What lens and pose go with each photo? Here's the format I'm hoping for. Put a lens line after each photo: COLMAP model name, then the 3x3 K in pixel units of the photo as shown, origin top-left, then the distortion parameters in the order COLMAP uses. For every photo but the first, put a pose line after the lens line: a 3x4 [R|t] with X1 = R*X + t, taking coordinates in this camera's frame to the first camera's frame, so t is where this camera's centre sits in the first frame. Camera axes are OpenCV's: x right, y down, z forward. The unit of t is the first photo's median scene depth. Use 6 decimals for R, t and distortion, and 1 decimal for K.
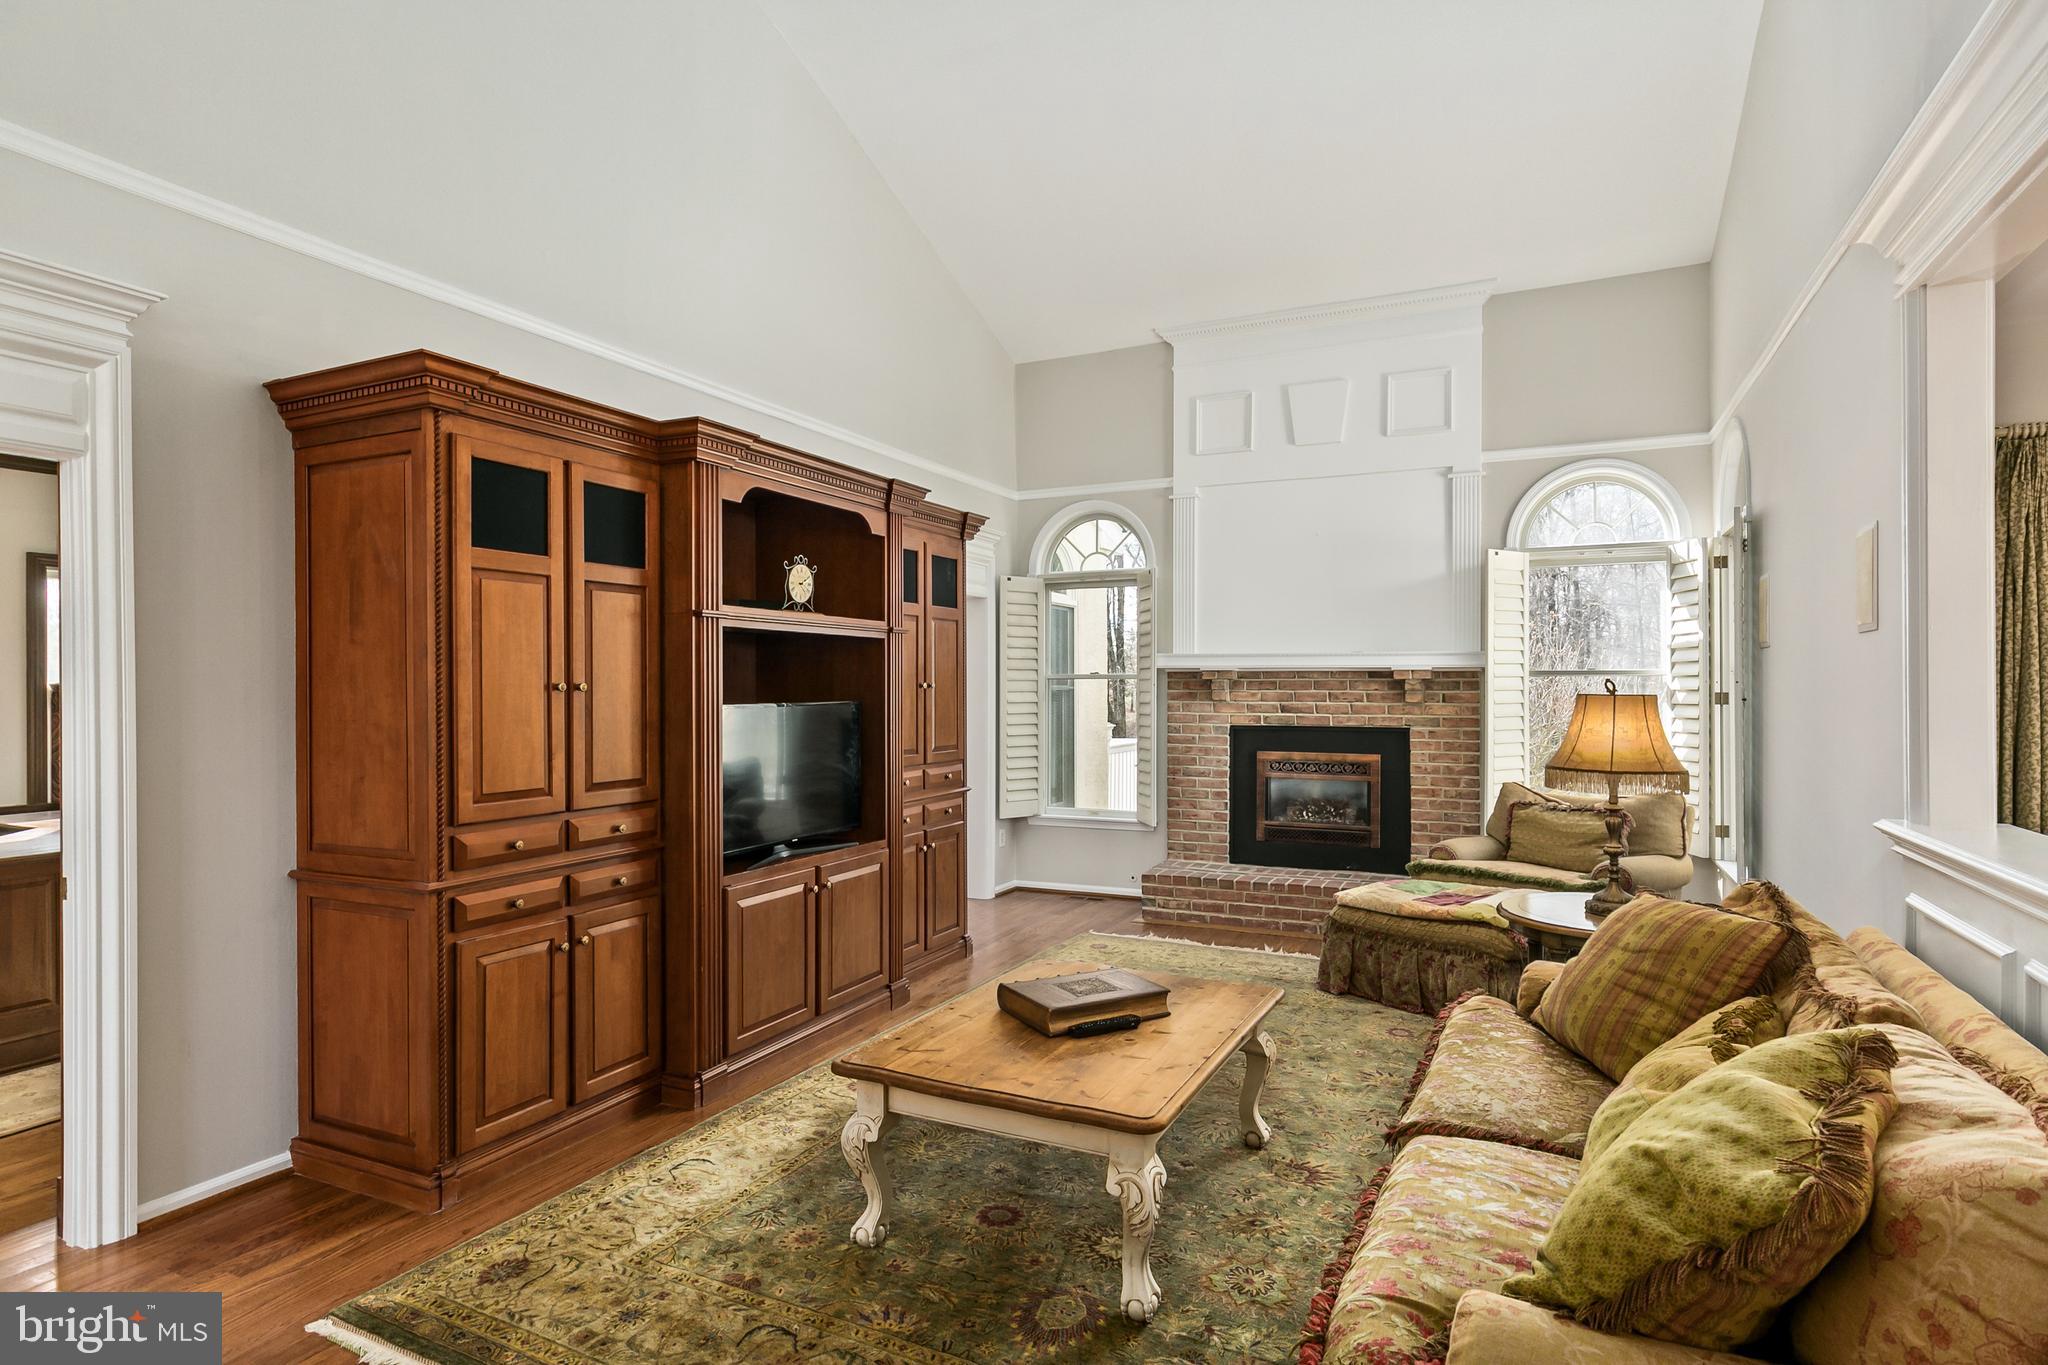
lens RADIAL K [[1085.4, 0, 1028.4], [0, 1085.4, 686.0], [0, 0, 1]] dist [0.003765, -0.000601]
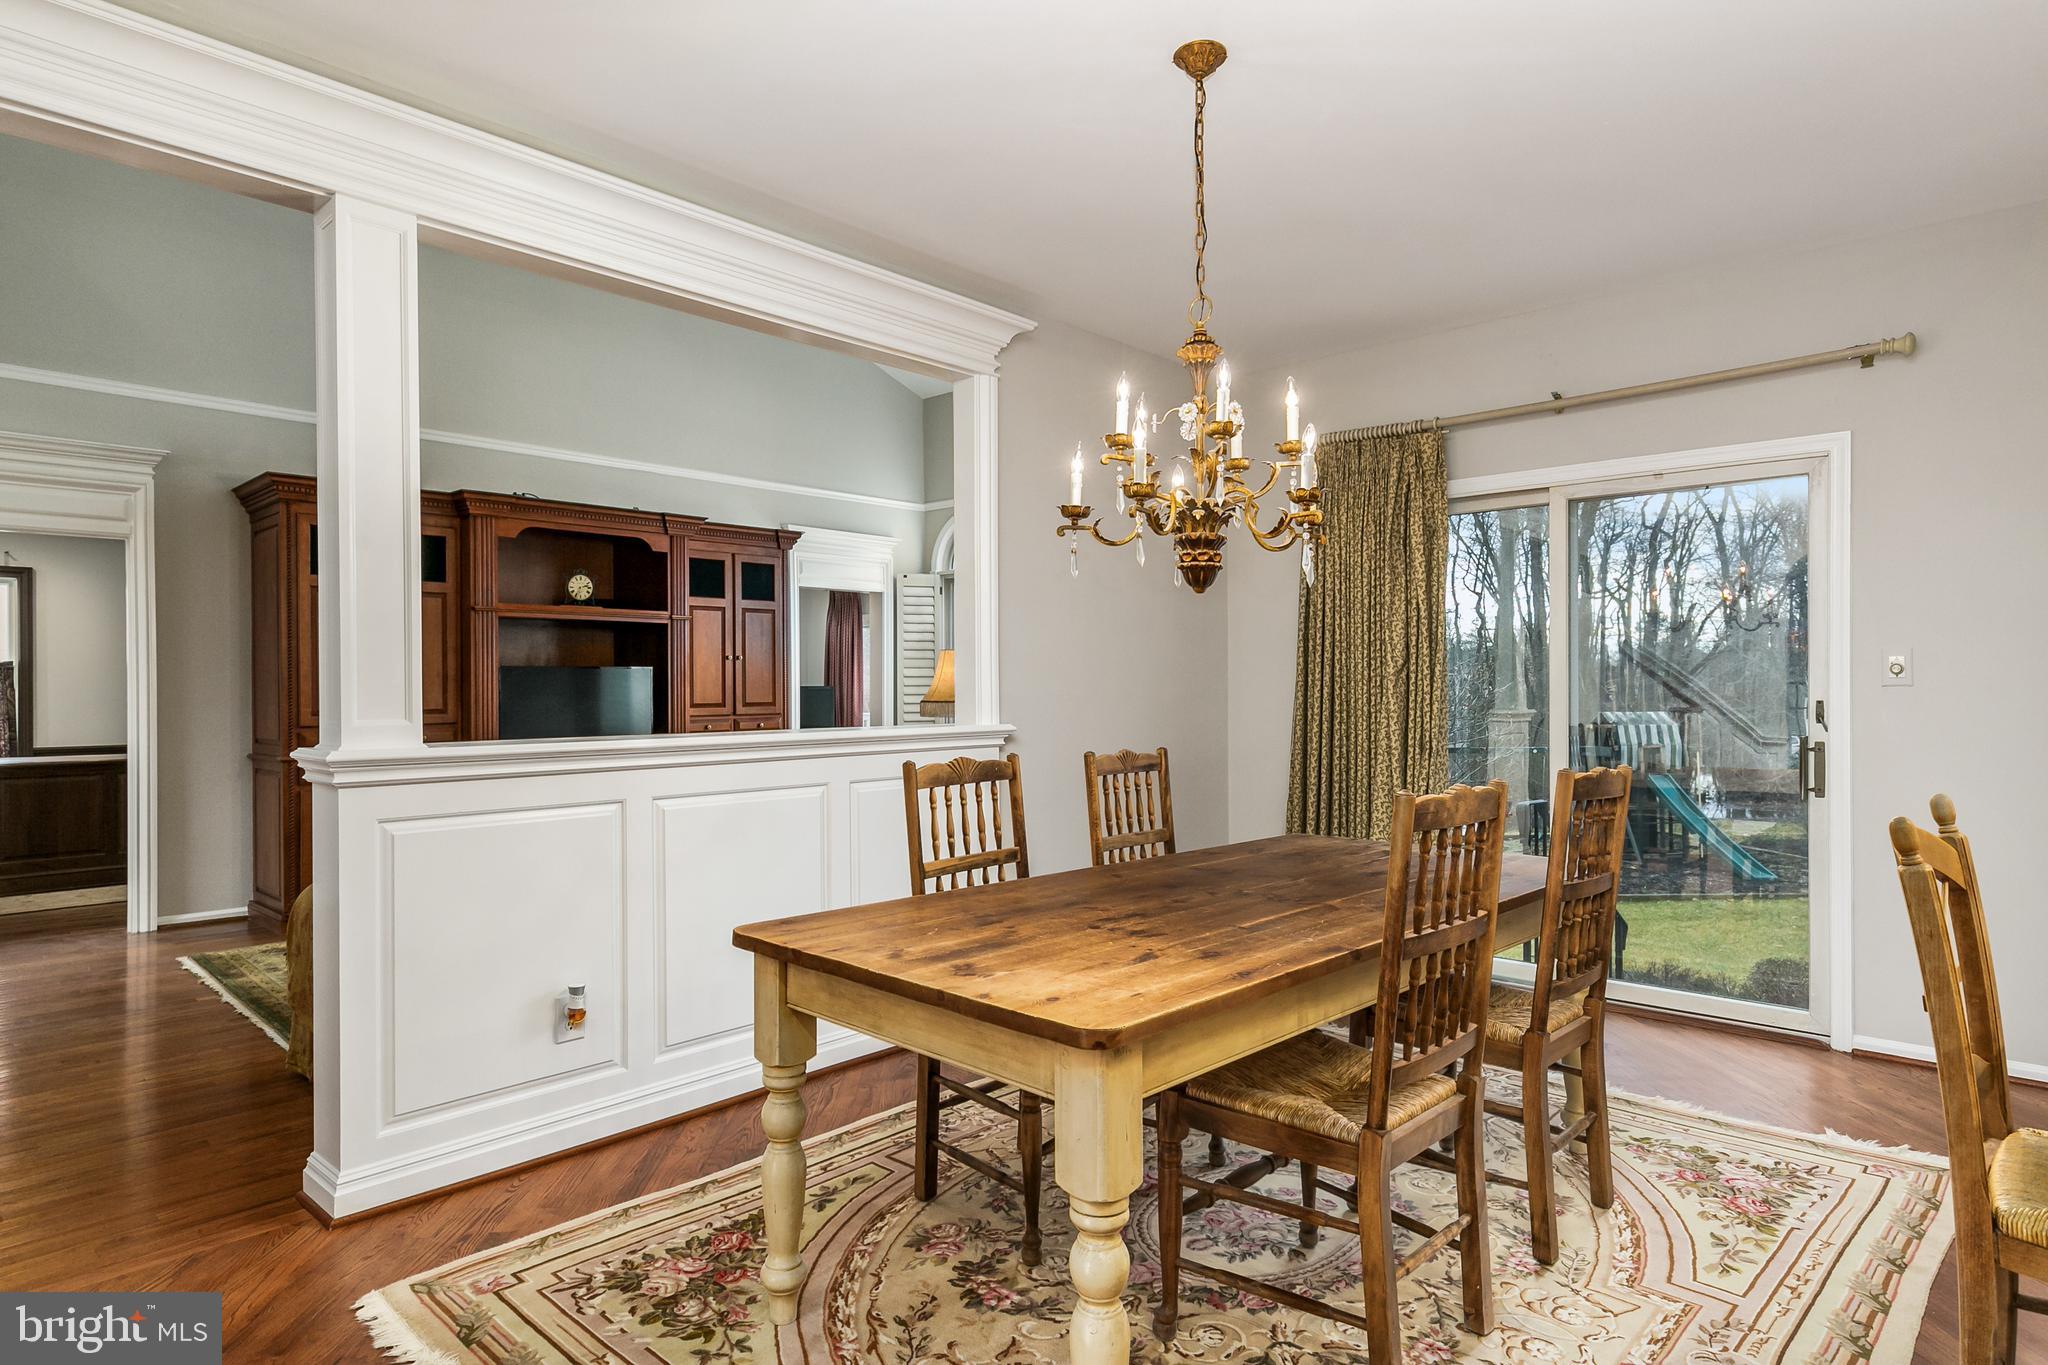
lens RADIAL K [[1153.9, 0, 1030.6], [0, 1153.9, 675.9], [0, 0, 1]] dist [-0.002934, -0.000342]
pose [[0.954632, -0.003538, -0.297769, 0.833923], [0.001485, 0.999974, -0.007121, 0.039560], [0.297786, 0.006356, 0.954612, -0.330647]]
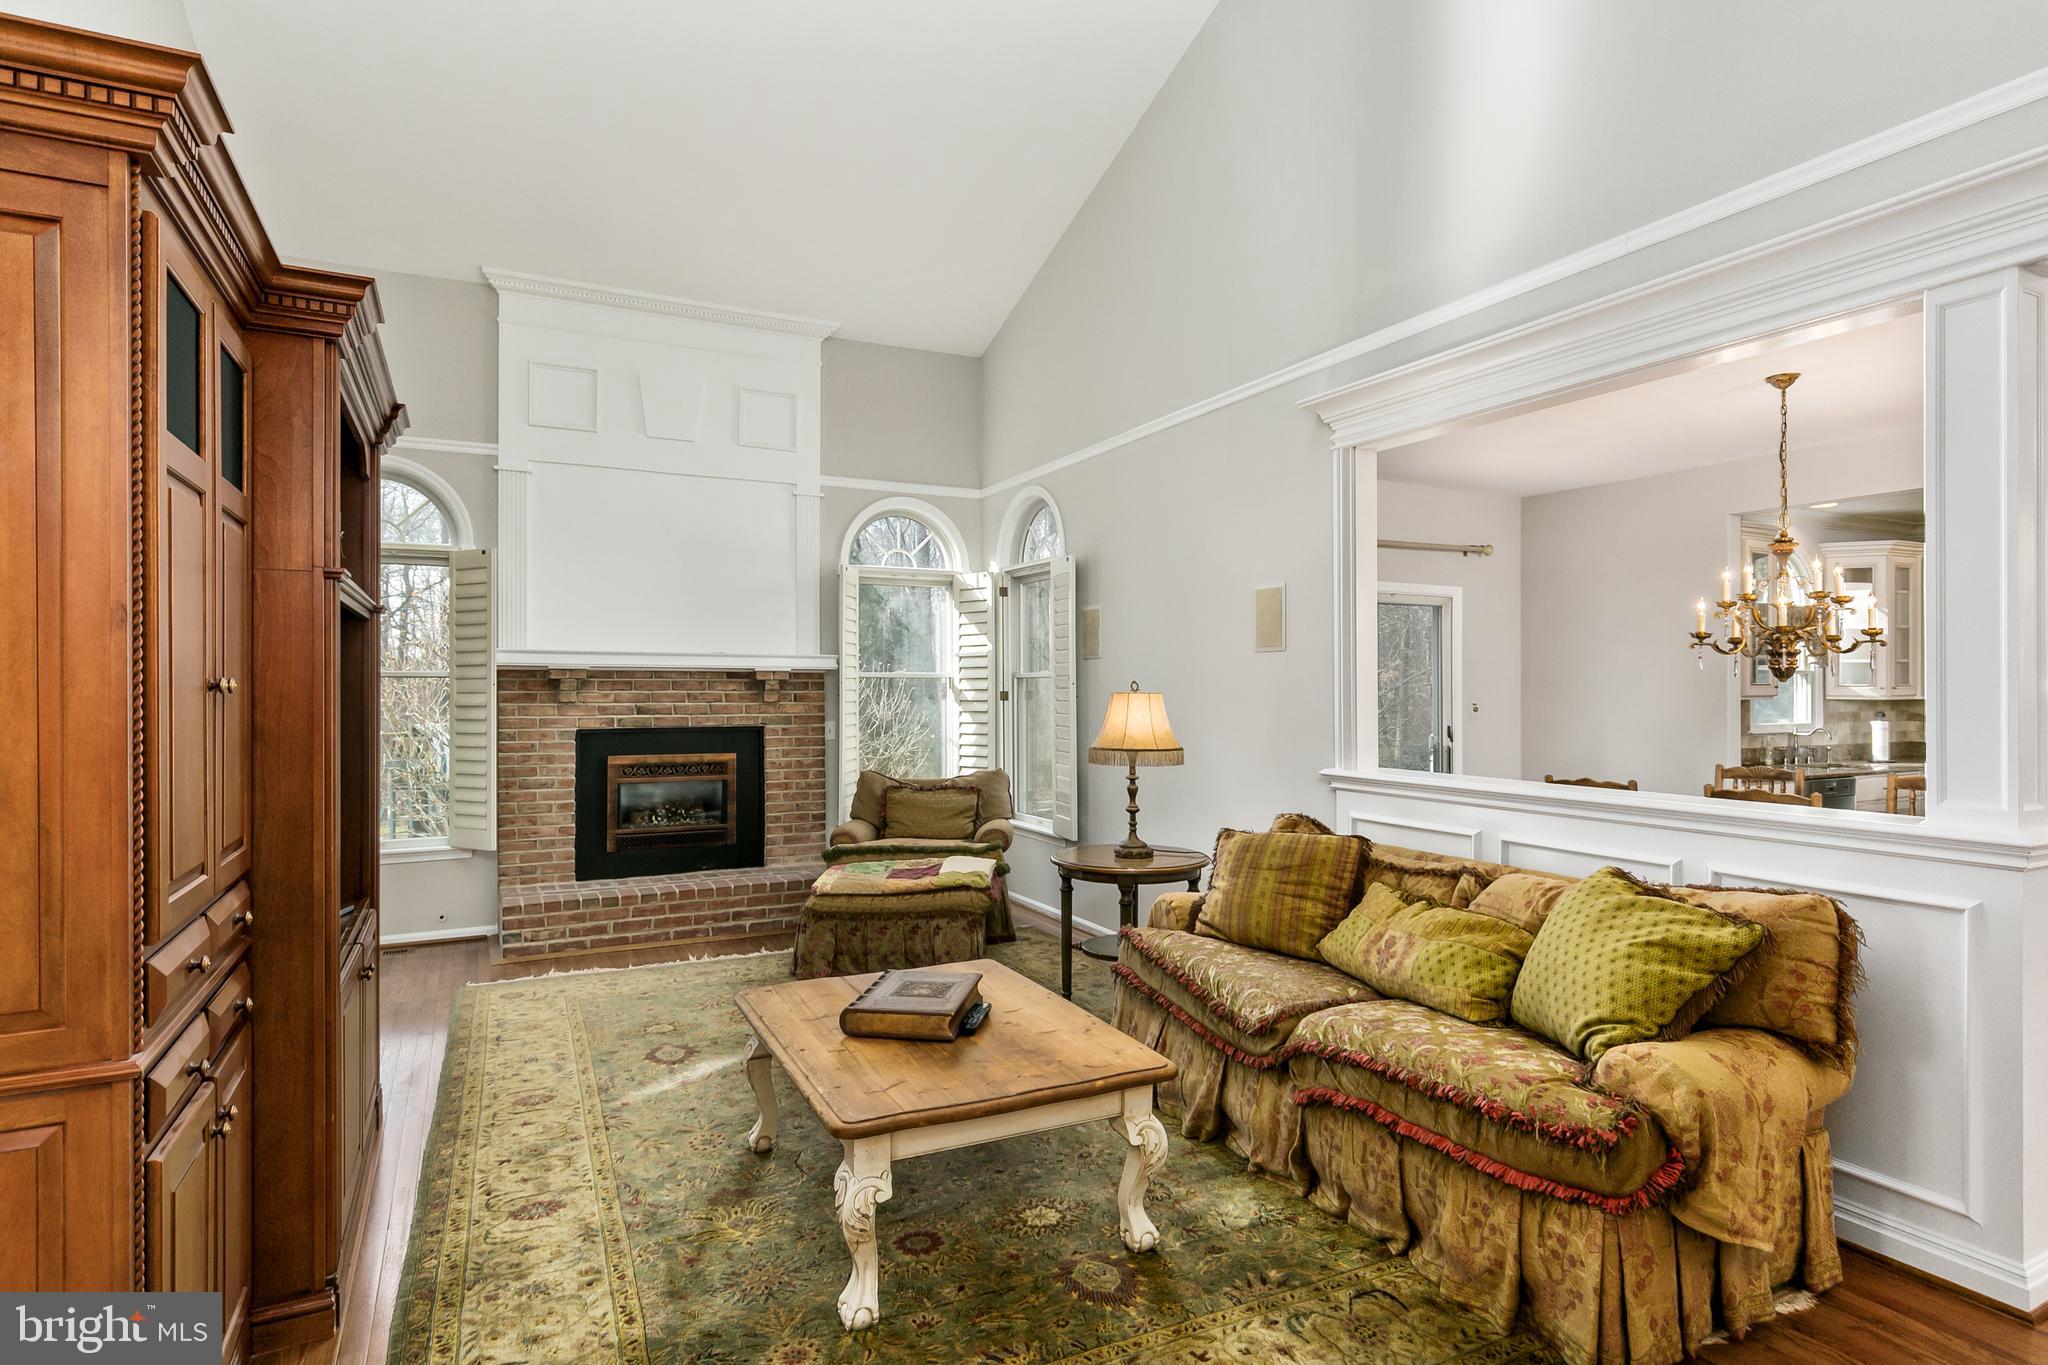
lens RADIAL K [[1085.4, 0, 1028.4], [0, 1085.4, 686.0], [0, 0, 1]] dist [0.003765, -0.000601]
pose [[0.609661, 0.000766, 0.792662, -0.331042], [-0.000495, 1.000000, -0.000586, 0.000200], [-0.792662, -0.000035, 0.609661, 0.157533]]
